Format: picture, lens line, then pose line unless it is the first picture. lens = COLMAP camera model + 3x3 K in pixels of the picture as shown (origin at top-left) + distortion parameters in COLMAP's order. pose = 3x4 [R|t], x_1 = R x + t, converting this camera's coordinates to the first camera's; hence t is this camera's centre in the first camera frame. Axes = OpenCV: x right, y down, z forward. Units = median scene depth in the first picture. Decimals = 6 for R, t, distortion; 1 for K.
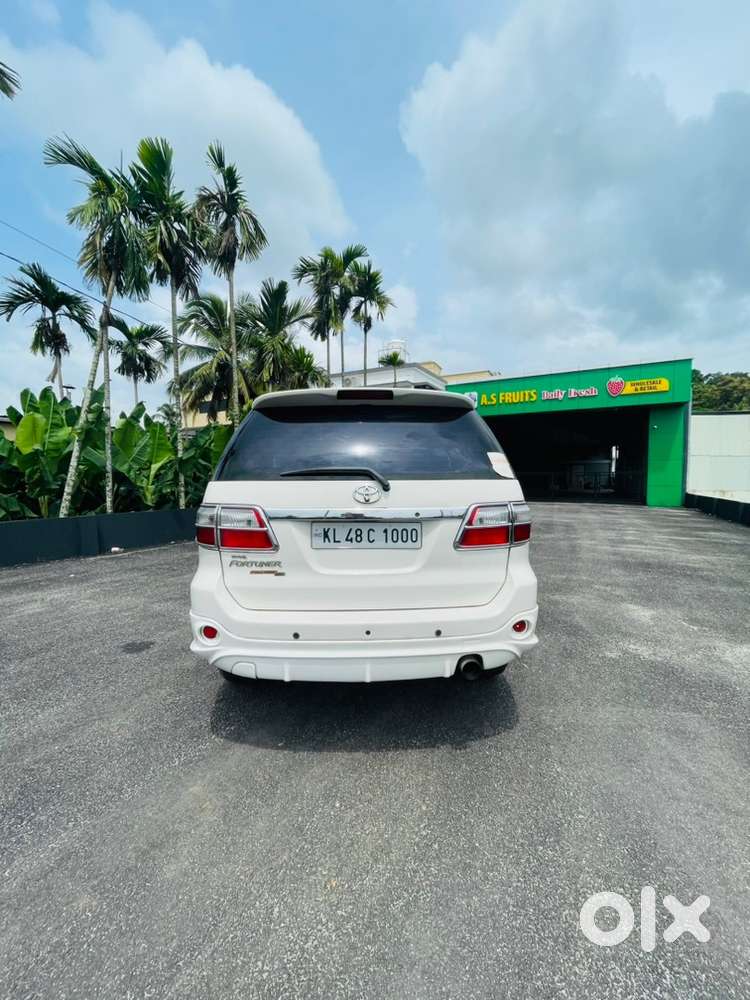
lens RADIAL K [[408.4, 0, 373.9], [0, 408.4, 499.2], [0, 0, 1]] dist [-0.000889, -0.000386]
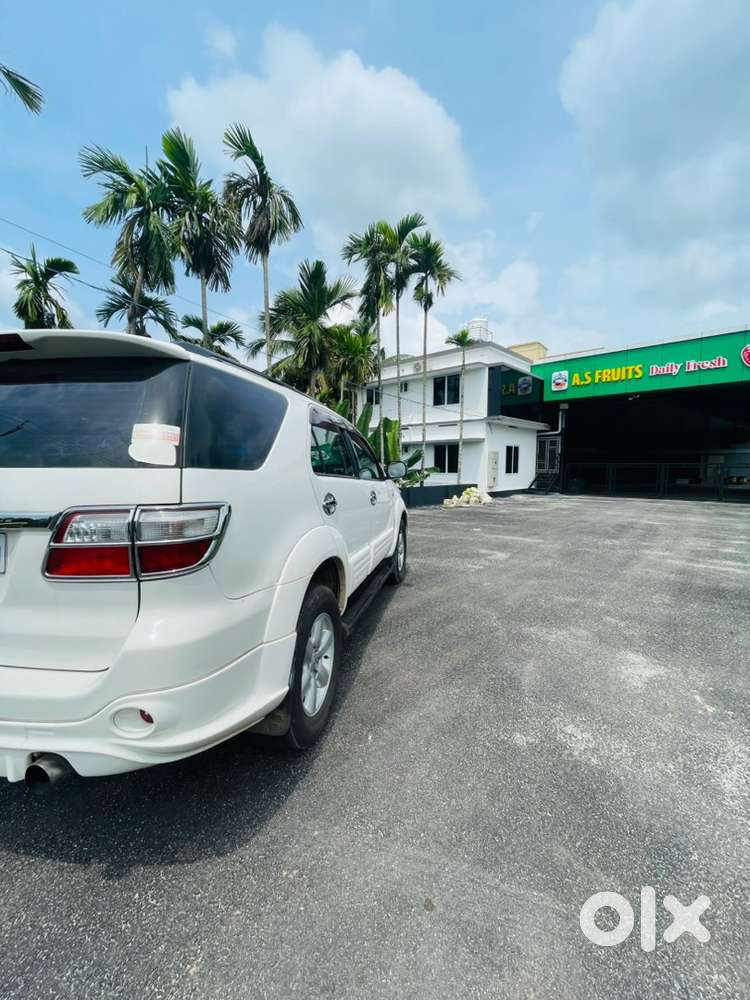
lens RADIAL K [[408.5, 0, 373.2], [0, 408.5, 498.7], [0, 0, 1]] dist [-0.002436, 0.000158]
pose [[0.968397, 0.026278, -0.248027, 0.119963], [-0.020767, 0.999476, 0.024812, -0.003624], [0.248549, -0.018877, 0.968435, 0.075113]]
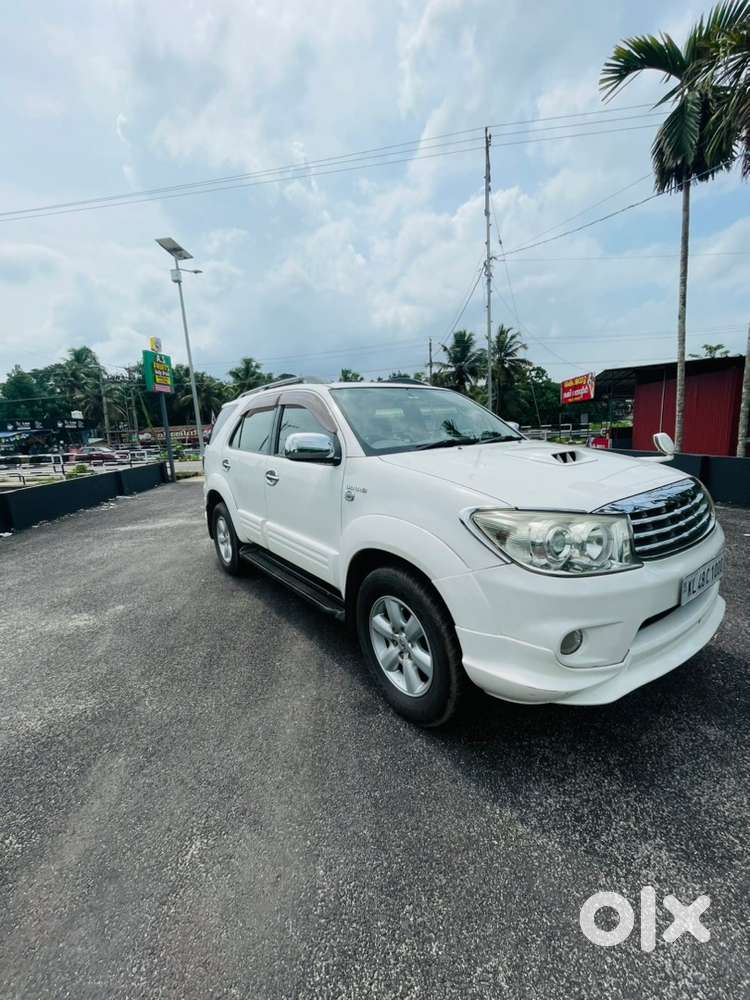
lens RADIAL K [[408.4, 0, 373.9], [0, 408.4, 499.2], [0, 0, 1]] dist [-0.000889, -0.000386]
pose [[-0.828068, 0.140309, -0.542786, 0.135423], [0.024836, 0.976406, 0.214511, -0.033578], [0.560078, 0.164149, -0.812015, 0.541381]]
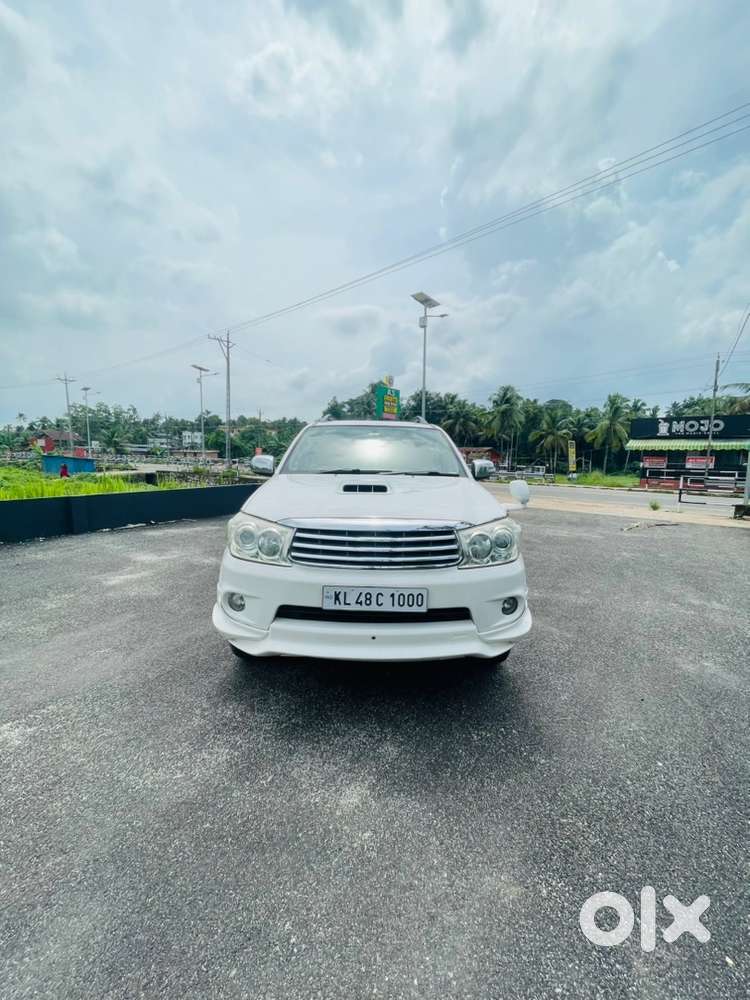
lens RADIAL K [[408.6, 0, 375.0], [0, 408.6, 500.0], [0, 0, 1]] dist [0.014433, 0.000025]
pose [[-0.999071, -0.021341, 0.037446, -0.025478], [-0.015270, 0.987715, 0.155519, -0.039043], [-0.040305, 0.154802, -0.987123, 0.644608]]
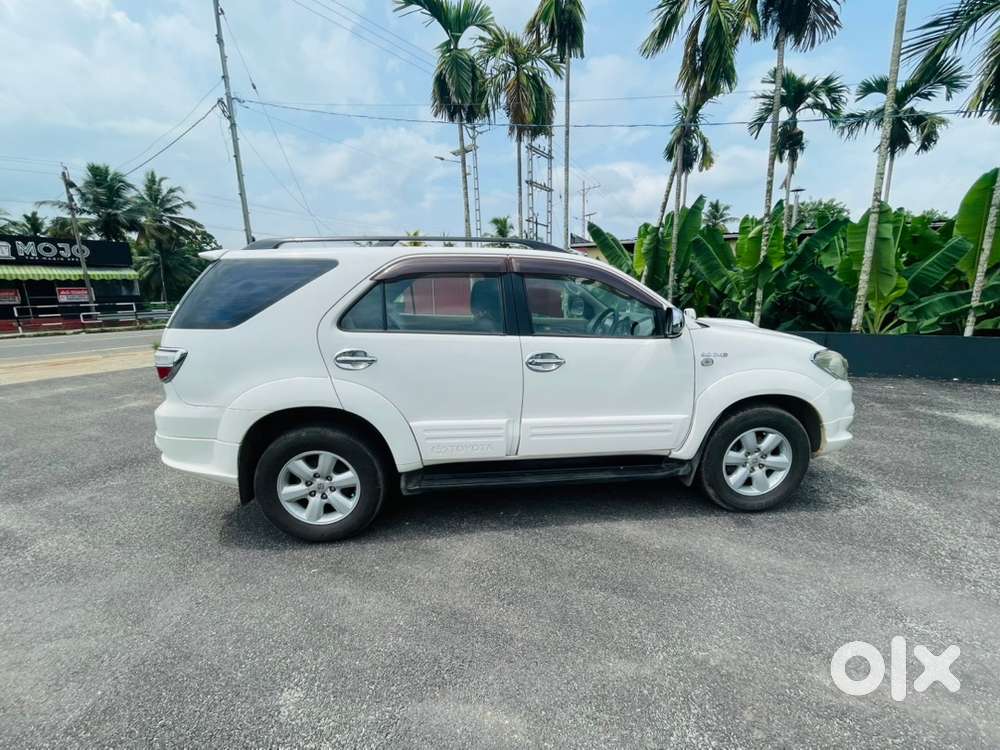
lens RADIAL K [[408.5, 0, 501.4], [0, 408.5, 370.4], [0, 0, 1]] dist [-0.002436, 0.000158]
pose [[0.053066, 0.202089, -0.977928, 0.239866], [-0.038265, 0.979001, 0.200234, -0.030660], [0.997858, 0.026795, 0.059684, 0.290060]]
